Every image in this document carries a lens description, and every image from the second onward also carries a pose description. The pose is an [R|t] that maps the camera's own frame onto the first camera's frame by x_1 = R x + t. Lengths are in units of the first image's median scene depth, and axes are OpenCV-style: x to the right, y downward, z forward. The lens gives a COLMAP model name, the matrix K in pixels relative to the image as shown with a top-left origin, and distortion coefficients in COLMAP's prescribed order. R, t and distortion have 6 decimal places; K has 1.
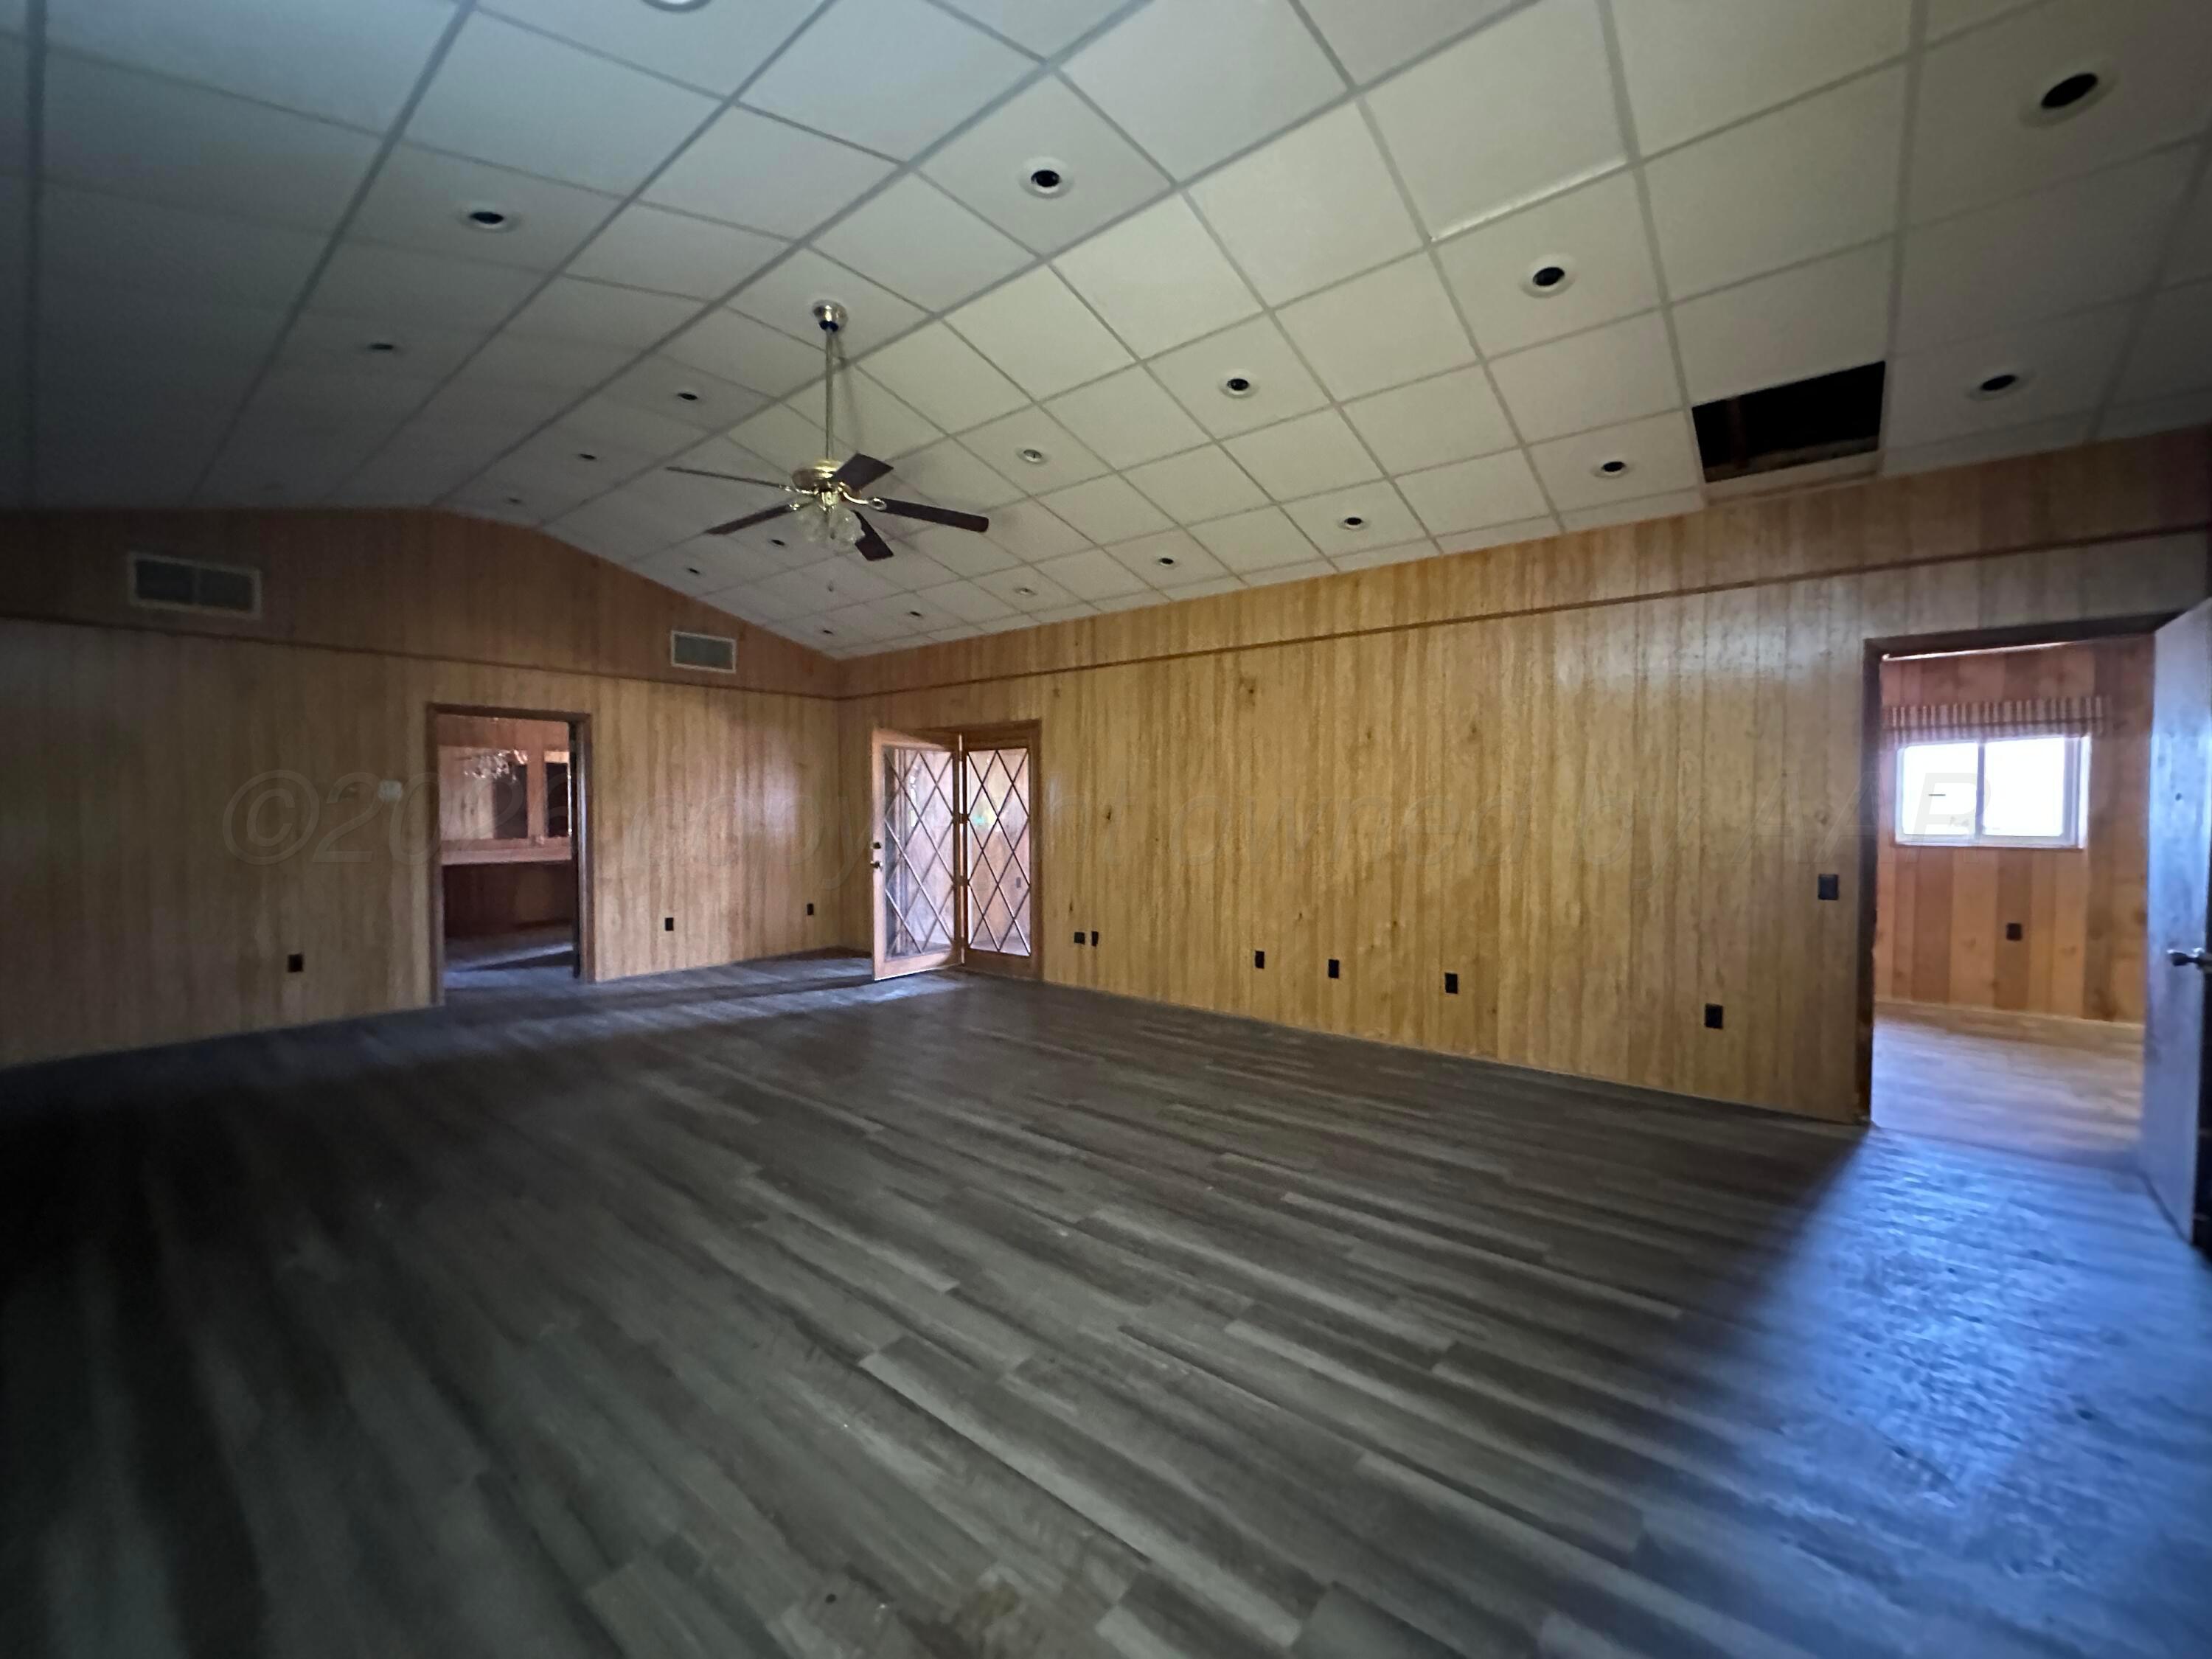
lens RADIAL K [[887.3, 0, 1103.2], [0, 887.3, 829.2], [0, 0, 1]] dist [-0.002699, 0.000308]
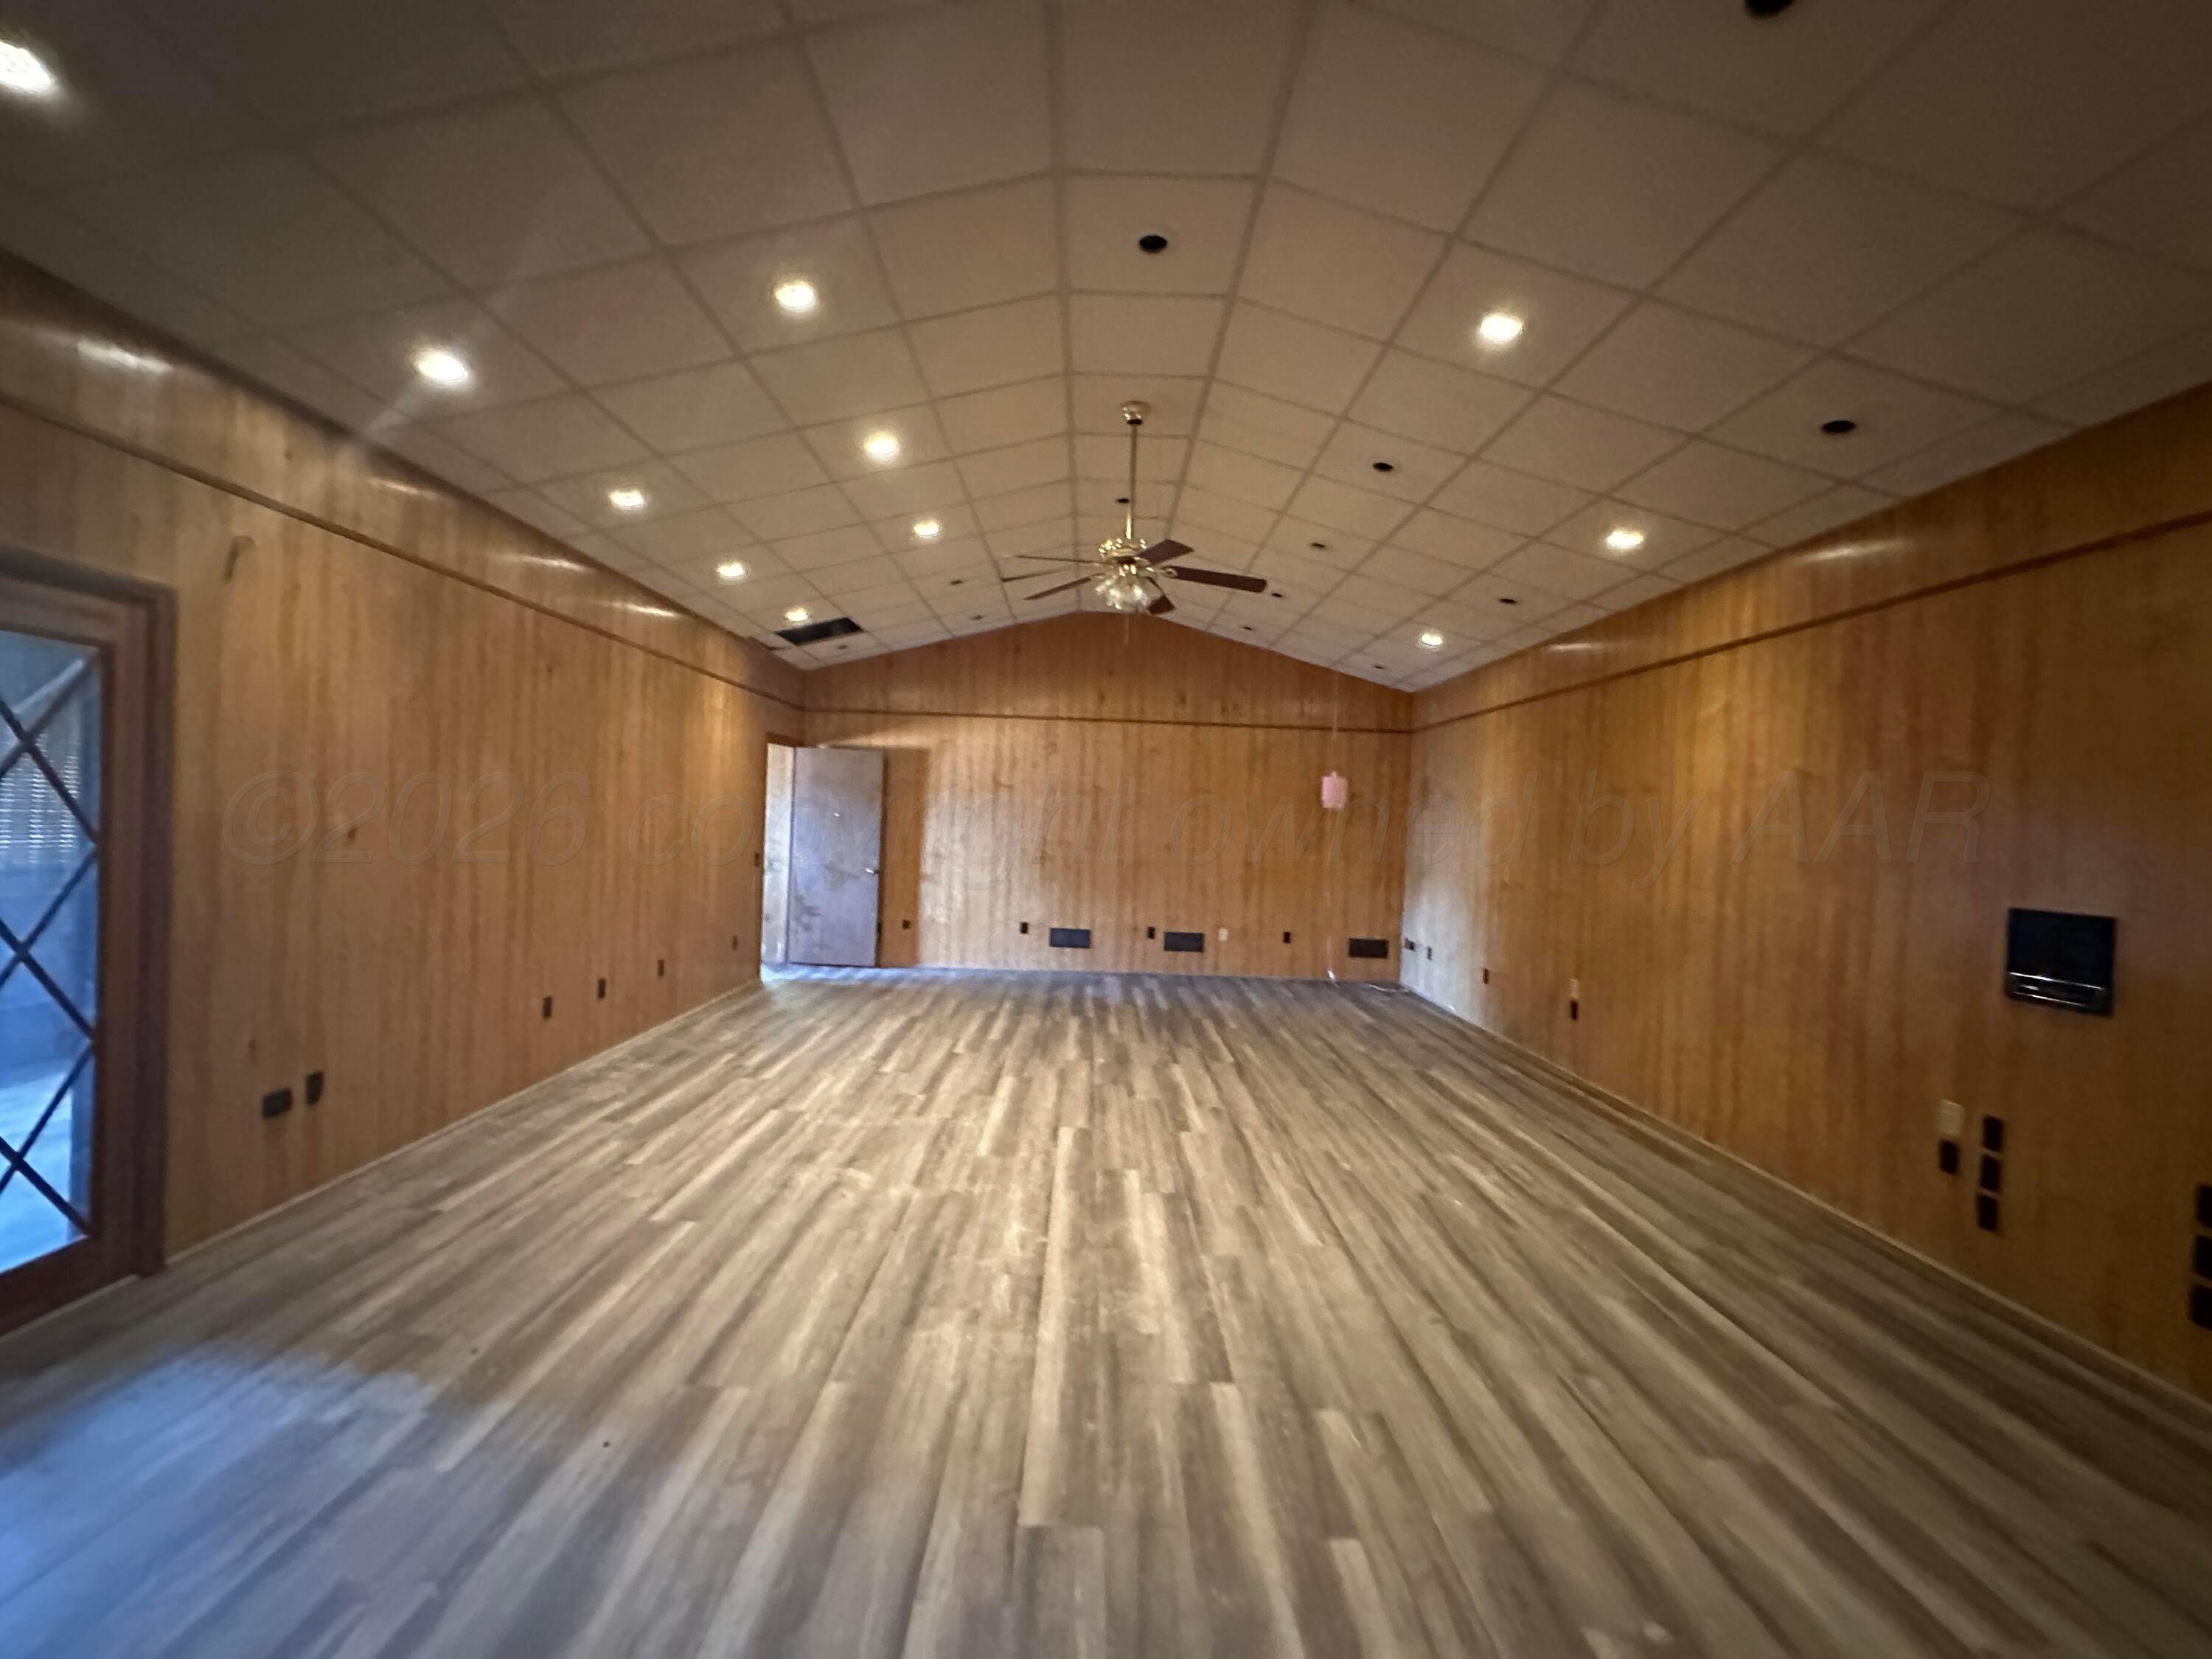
lens RADIAL K [[877.6, 0, 1119.6], [0, 877.6, 831.8], [0, 0, 1]] dist [-0.011005, 0.000169]
pose [[-0.655965, -0.033918, 0.754029, -1.150865], [-0.013837, 0.999362, 0.032916, -0.067710], [-0.754665, 0.011158, -0.656016, 1.733778]]
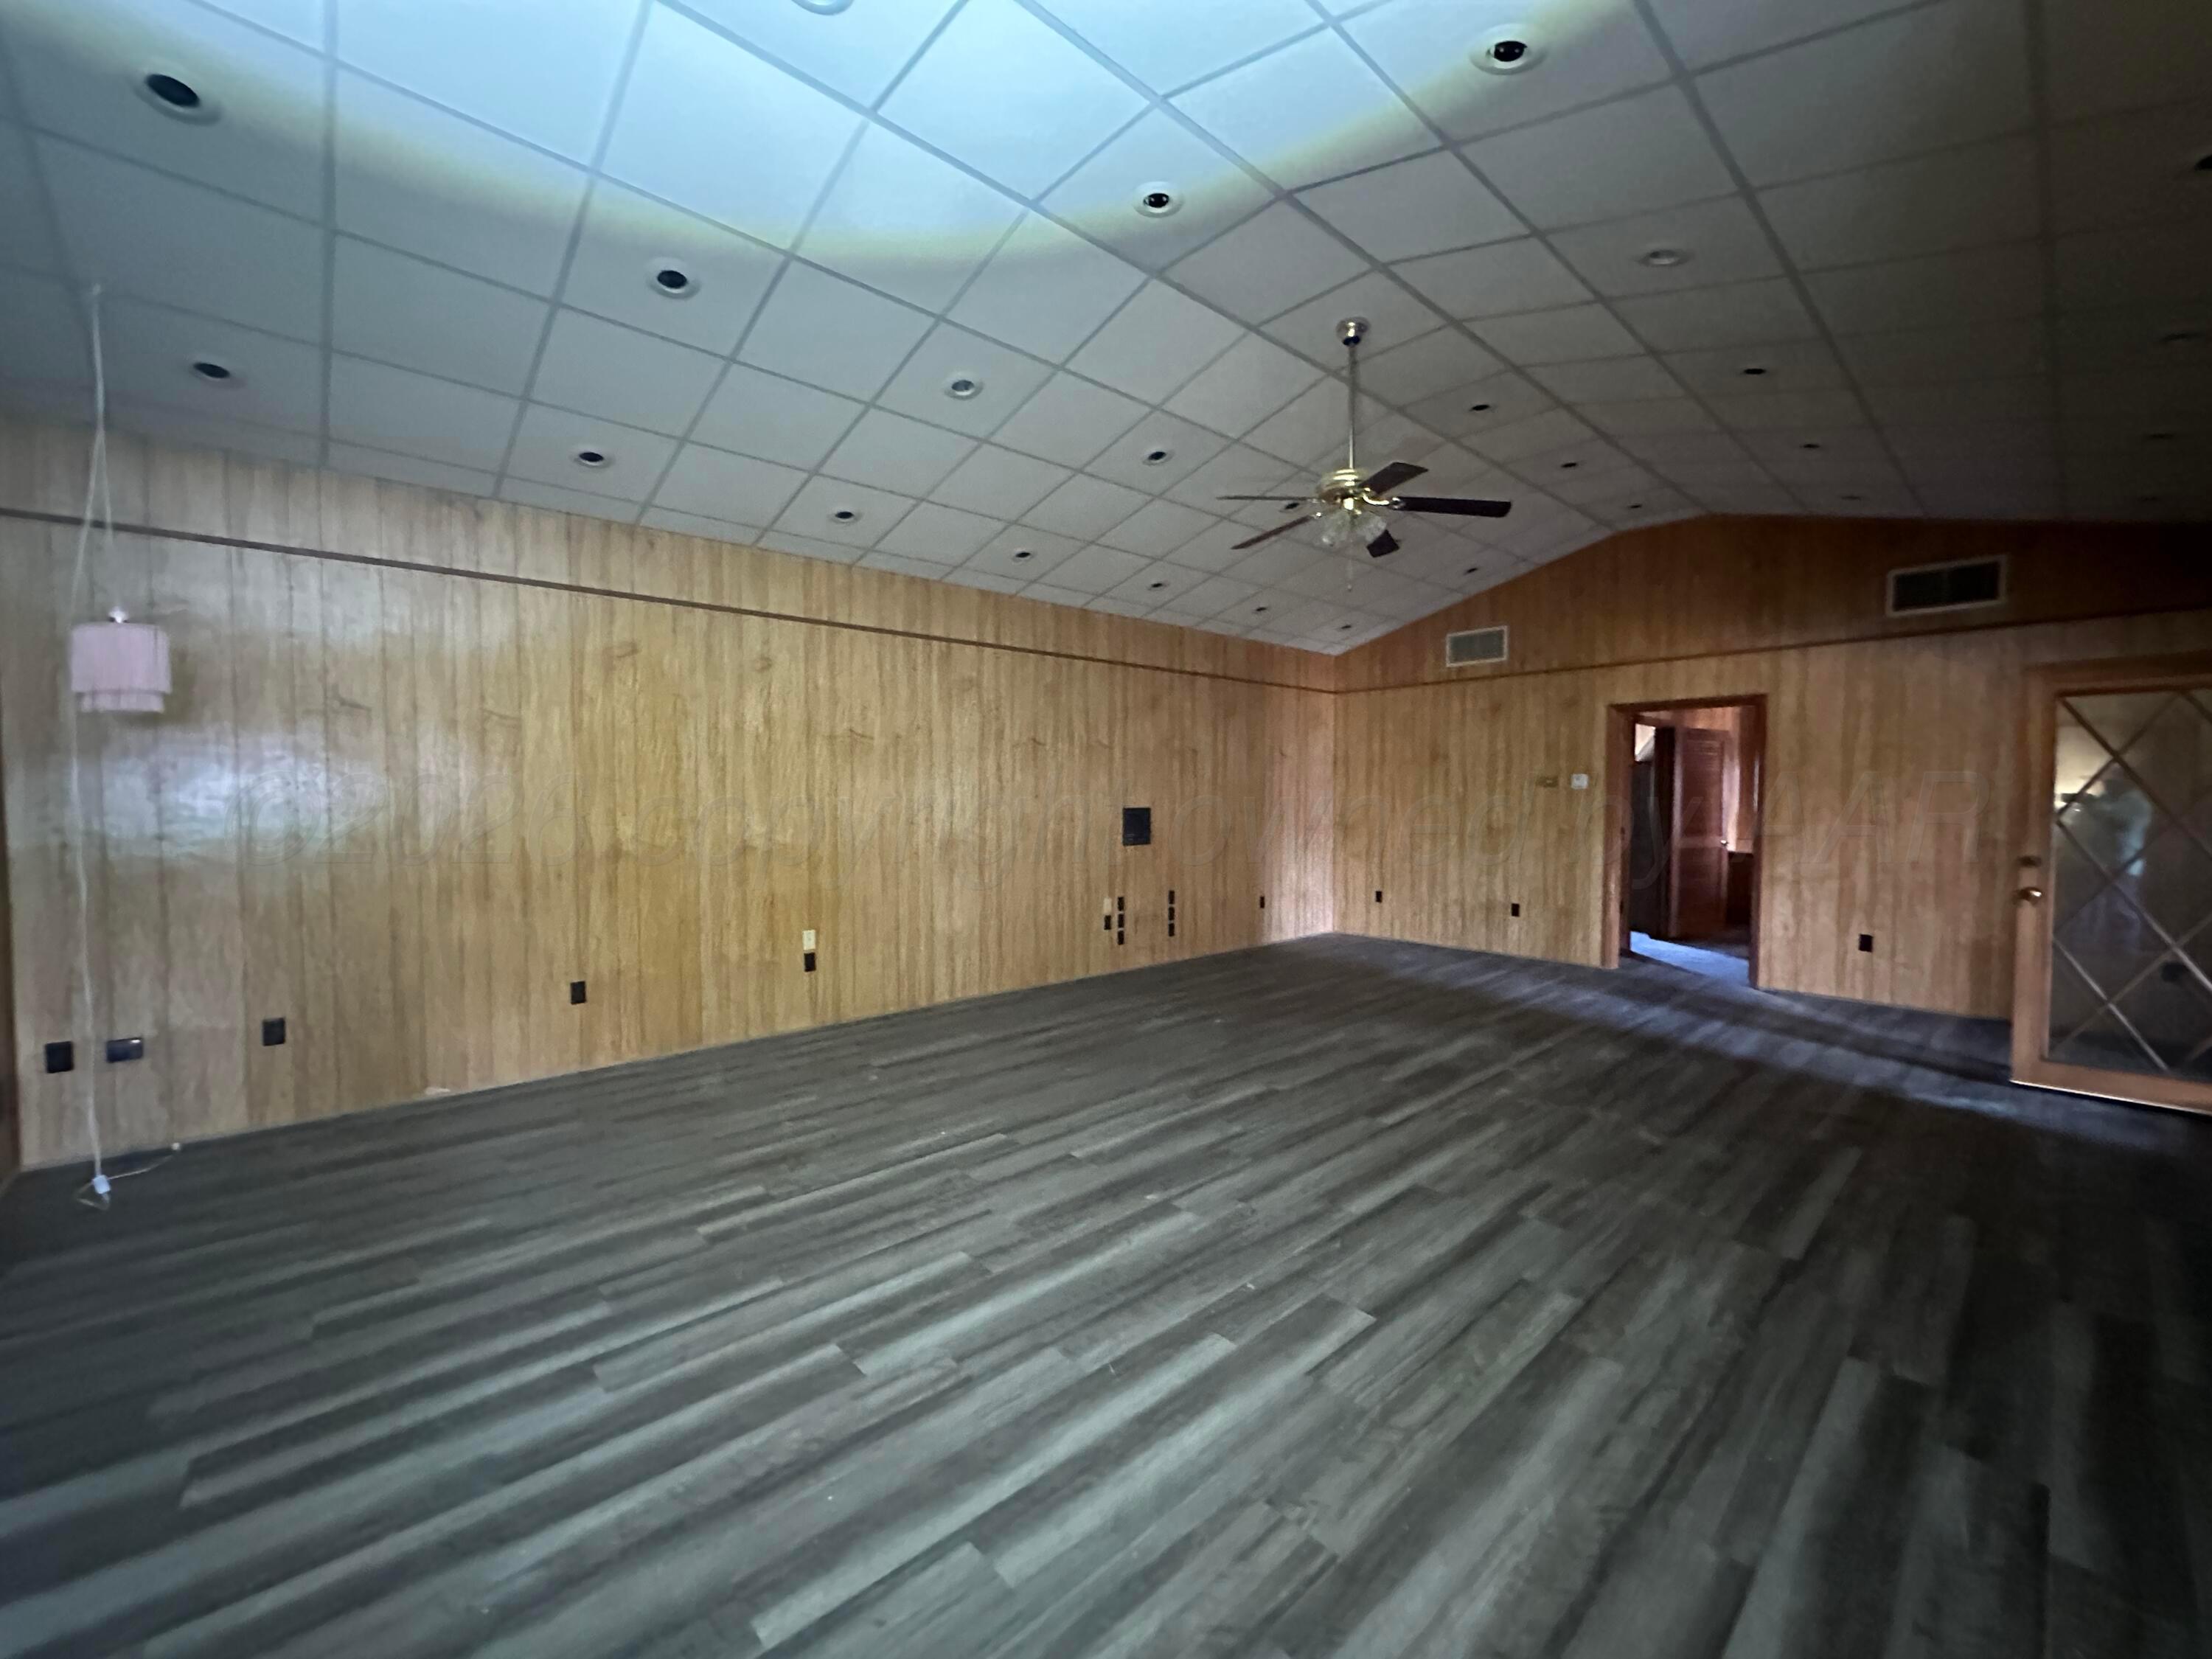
lens RADIAL K [[887.3, 0, 1103.2], [0, 887.3, 829.2], [0, 0, 1]] dist [-0.002699, 0.000308]
pose [[-0.153604, 0.038866, -0.987368, 0.788925], [-0.029606, 0.998597, 0.043913, -0.020872], [0.987689, 0.035977, -0.152237, 0.868700]]
